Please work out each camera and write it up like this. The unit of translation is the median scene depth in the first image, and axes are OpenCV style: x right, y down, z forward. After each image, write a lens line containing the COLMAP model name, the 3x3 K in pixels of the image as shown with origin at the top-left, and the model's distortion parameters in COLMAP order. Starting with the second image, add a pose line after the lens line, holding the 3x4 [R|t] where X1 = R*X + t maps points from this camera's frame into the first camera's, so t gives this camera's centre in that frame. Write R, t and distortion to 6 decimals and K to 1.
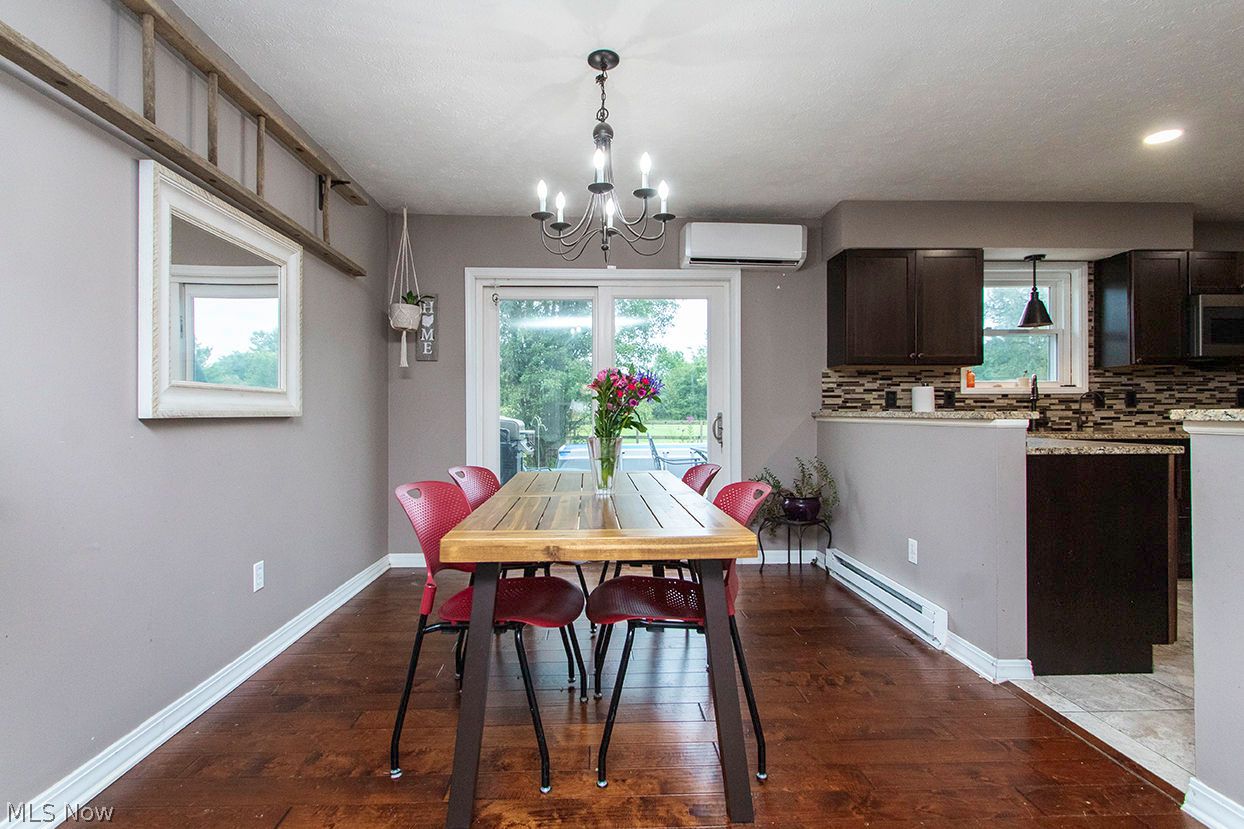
lens RADIAL K [[597.7, 0, 630.2], [0, 597.7, 418.9], [0, 0, 1]] dist [0.001609, -0.001953]
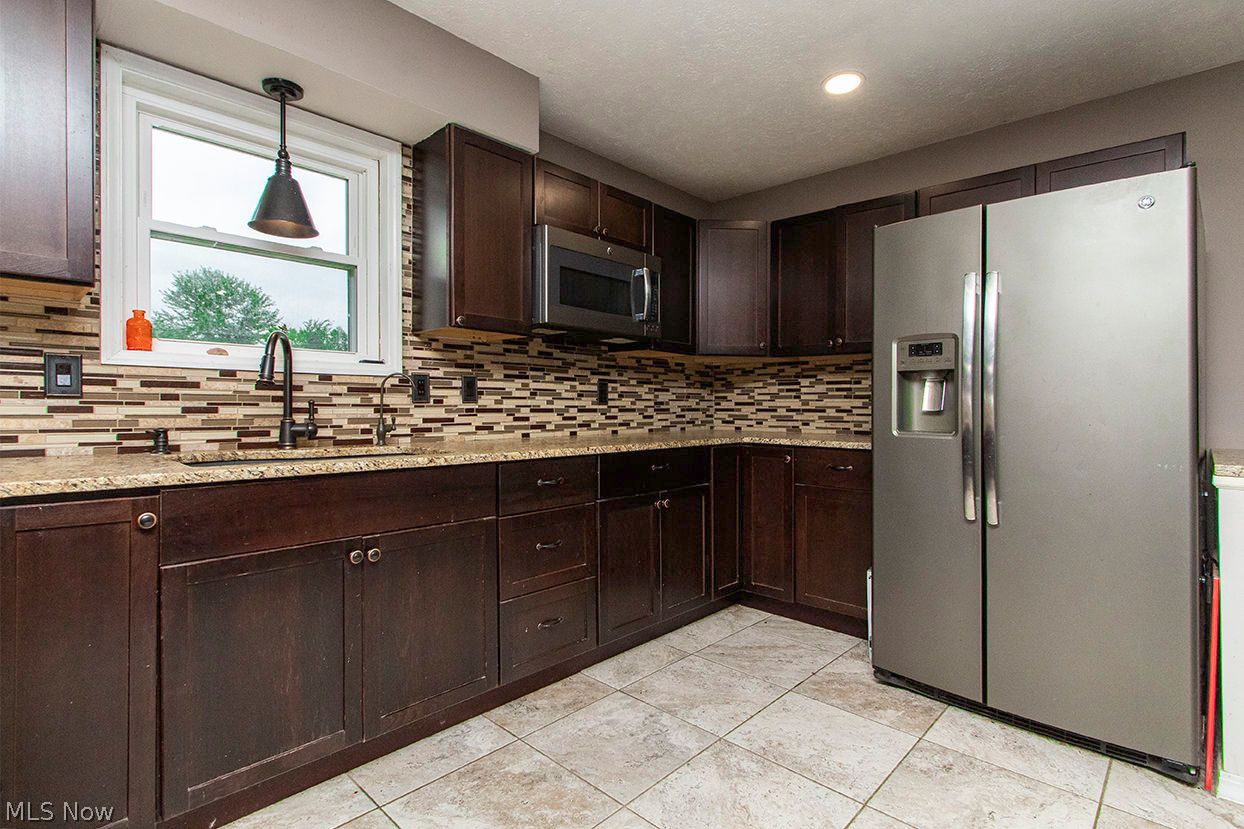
lens RADIAL K [[597.7, 0, 627.5], [0, 597.7, 412.2], [0, 0, 1]] dist [0.001609, -0.001953]
pose [[0.704353, 0.001805, 0.709848, 0.515545], [-0.002996, 0.999995, 0.000430, -0.009914], [-0.709843, -0.002430, 0.704355, 0.450334]]
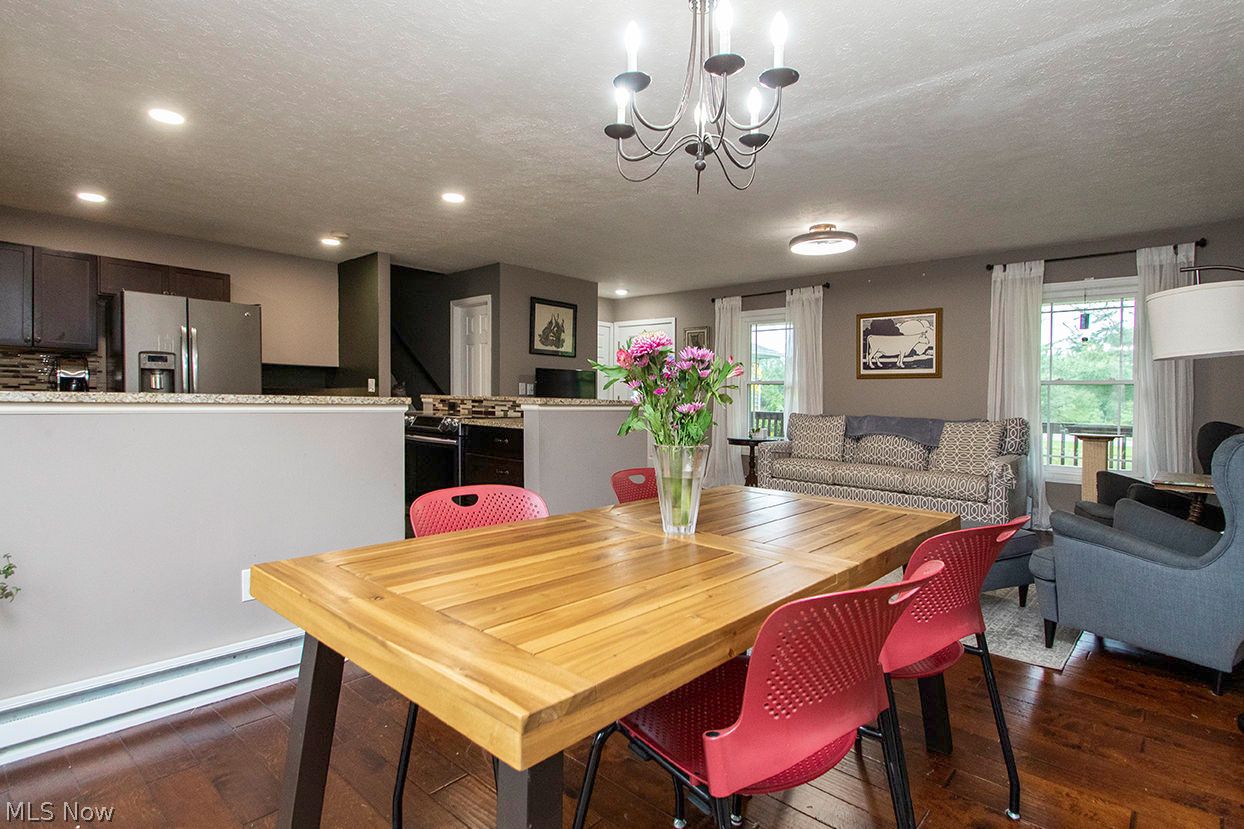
lens RADIAL K [[638.5, 0, 600.5], [0, 638.5, 397.1], [0, 0, 1]] dist [0.010816, -0.000704]
pose [[-0.720068, -0.011753, 0.693804, -0.260816], [-0.010912, 0.999925, 0.005614, -0.012801], [-0.693818, -0.003528, -0.720142, 0.898462]]
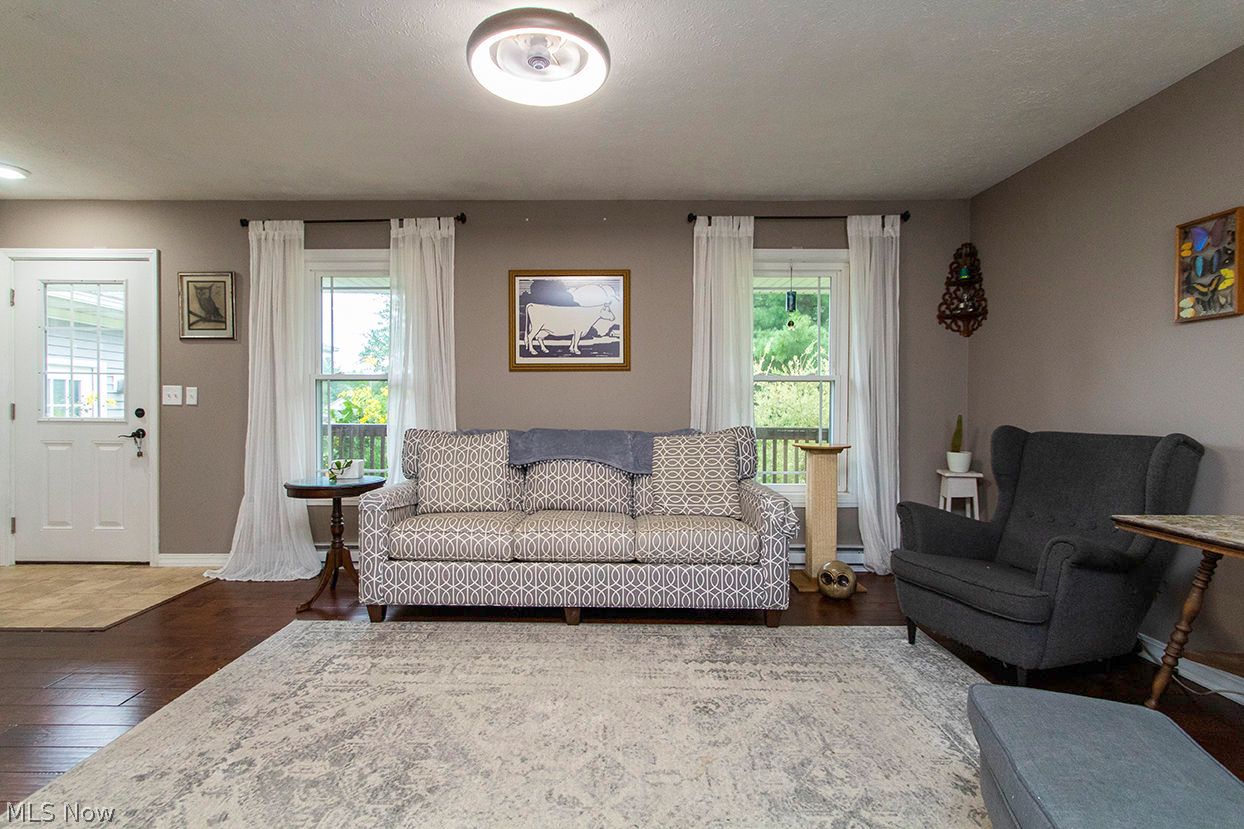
lens RADIAL K [[584.6, 0, 610.3], [0, 584.6, 411.5], [0, 0, 1]] dist [-0.004161, -0.000673]
pose [[-0.999636, -0.001052, 0.026972, 0.180766], [-0.000489, 0.999782, 0.020868, -0.011696], [-0.026988, 0.020847, -0.999418, 0.263277]]
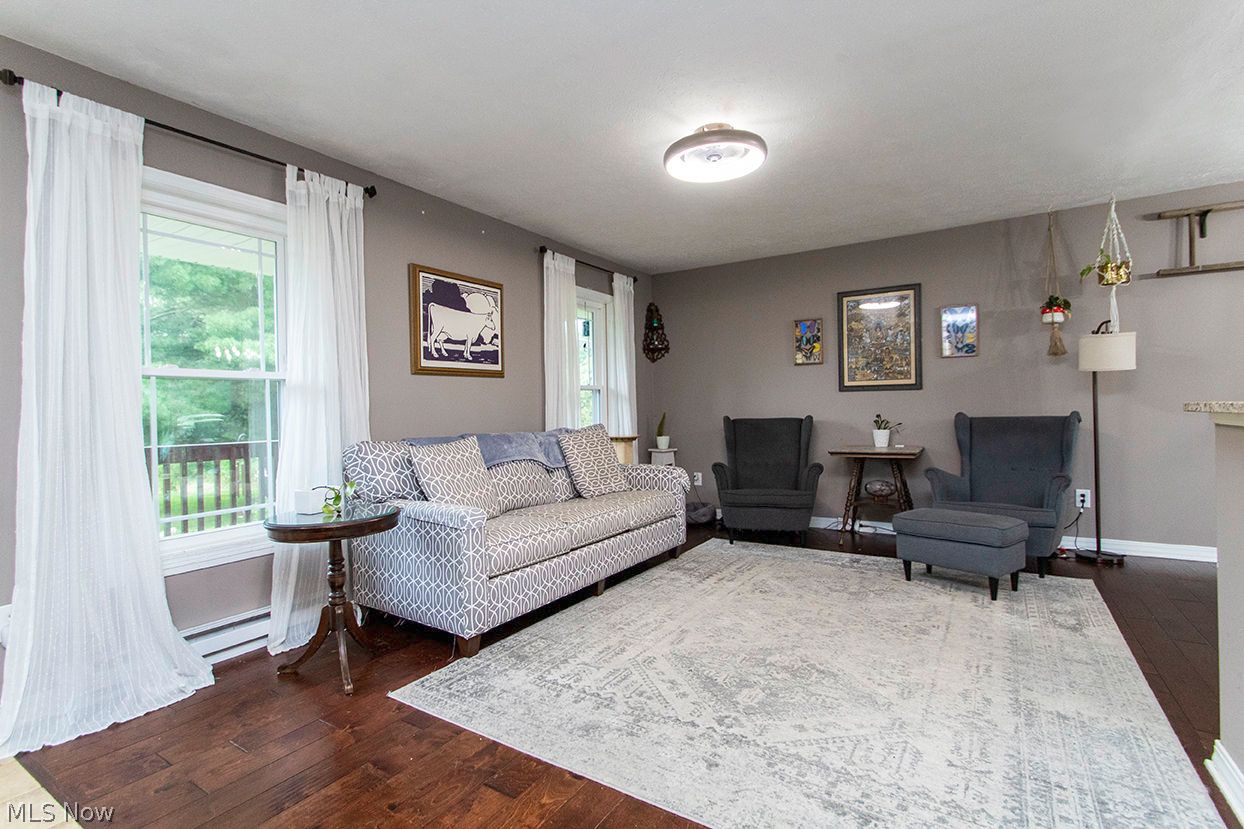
lens RADIAL K [[584.6, 0, 609.1], [0, 584.6, 414.0], [0, 0, 1]] dist [-0.004161, -0.000673]
pose [[-0.564033, 0.020073, -0.825508, 0.872019], [0.014929, 0.999789, 0.014111, -0.006663], [0.825617, -0.004365, -0.564214, 0.055903]]
